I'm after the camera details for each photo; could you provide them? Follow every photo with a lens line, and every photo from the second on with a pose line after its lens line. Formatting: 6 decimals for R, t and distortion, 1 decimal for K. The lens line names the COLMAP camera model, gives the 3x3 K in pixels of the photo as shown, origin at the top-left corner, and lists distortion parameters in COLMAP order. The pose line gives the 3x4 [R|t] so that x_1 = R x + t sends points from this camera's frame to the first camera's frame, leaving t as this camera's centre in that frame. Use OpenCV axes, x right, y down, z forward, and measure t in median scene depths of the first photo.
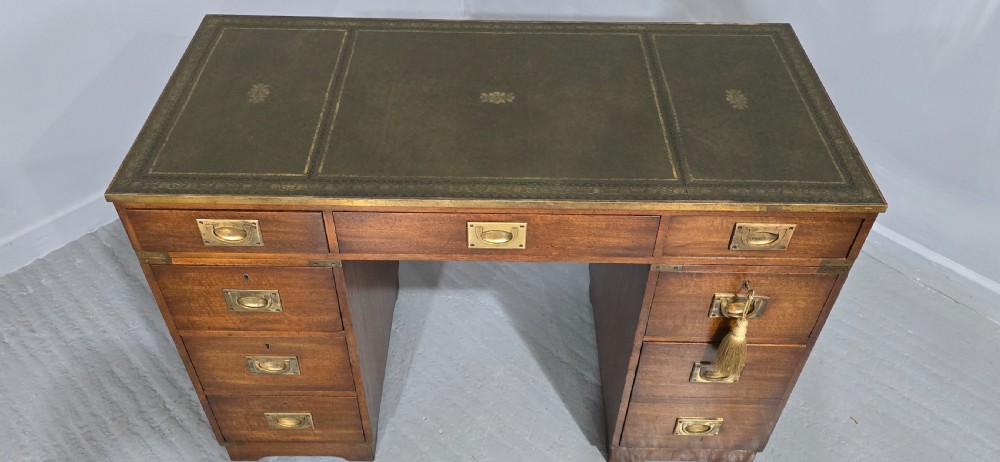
lens RADIAL K [[760.5, 0, 500.2], [0, 760.5, 222.3], [0, 0, 1]] dist [0.062794, -0.063677]
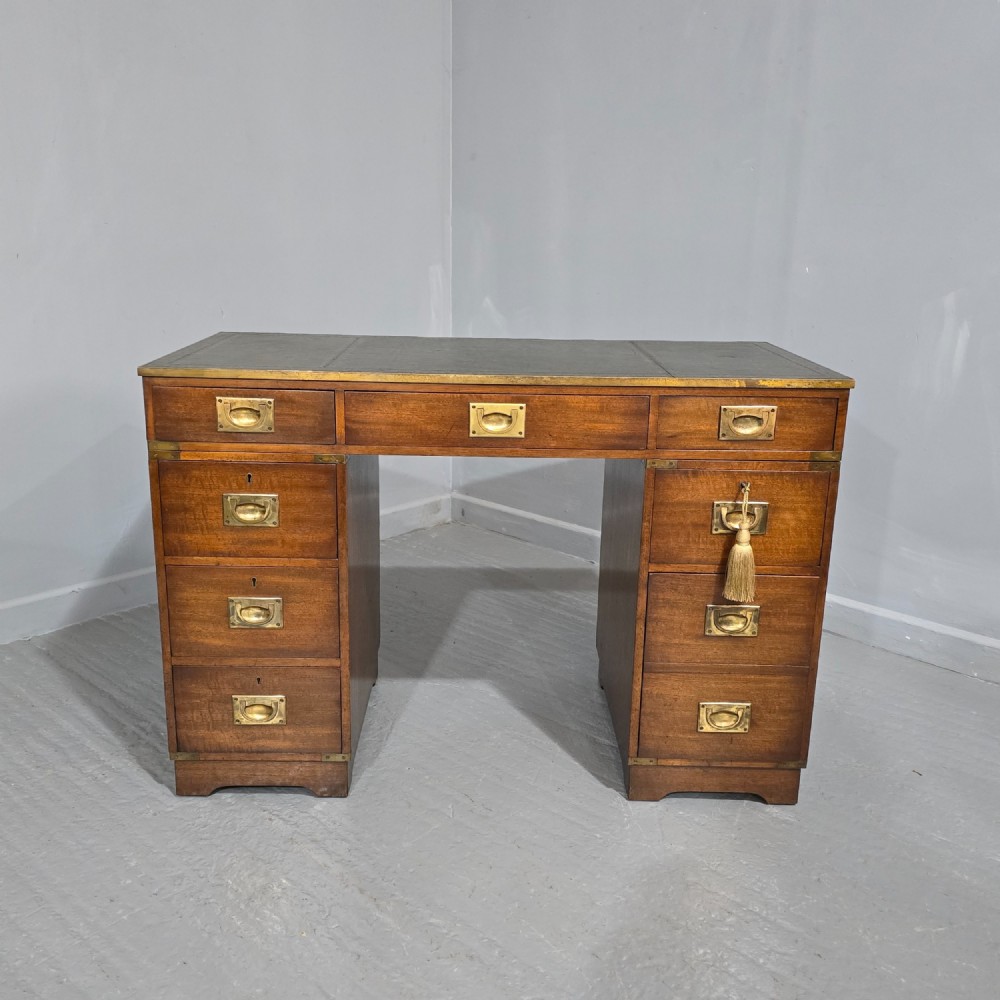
lens RADIAL K [[1019.9, 0, 499.5], [0, 1019.9, 507.0], [0, 0, 1]] dist [0.045002, 0.000000]
pose [[0.999862, -0.001177, 0.016568, -0.021462], [0.008727, 0.885923, -0.463750, 0.673226], [-0.014132, 0.463831, 0.885811, -0.168449]]
